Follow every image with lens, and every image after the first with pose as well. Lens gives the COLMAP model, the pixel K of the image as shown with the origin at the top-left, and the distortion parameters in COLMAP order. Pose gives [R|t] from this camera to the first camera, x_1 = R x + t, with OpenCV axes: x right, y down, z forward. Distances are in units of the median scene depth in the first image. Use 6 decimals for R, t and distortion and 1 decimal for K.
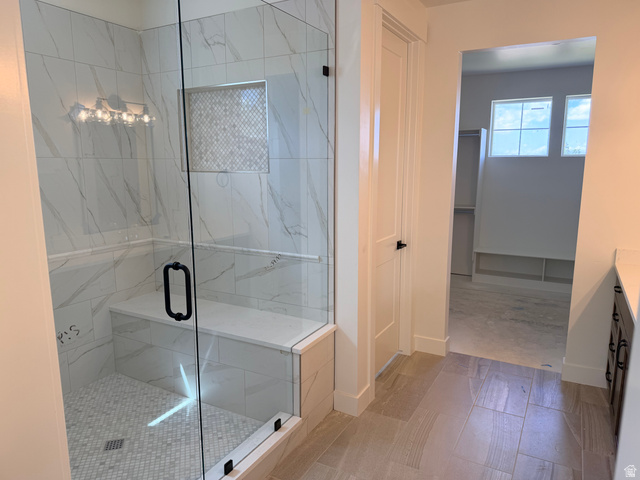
lens RADIAL K [[451.8, 0, 317.6], [0, 451.8, 243.0], [0, 0, 1]] dist [0.011923, -0.003160]
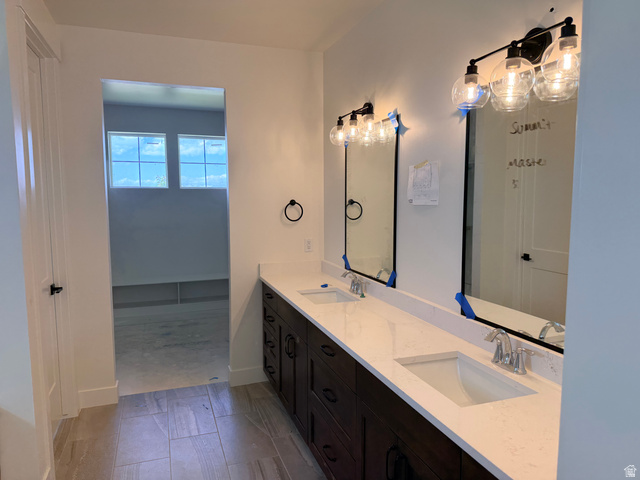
lens RADIAL K [[451.8, 0, 317.4], [0, 451.8, 238.7], [0, 0, 1]] dist [0.011923, -0.003160]
pose [[0.659091, -0.072366, 0.748574, -0.110437], [0.129995, 0.991340, -0.018621, -0.008906], [-0.740743, 0.109584, 0.662790, 0.056813]]
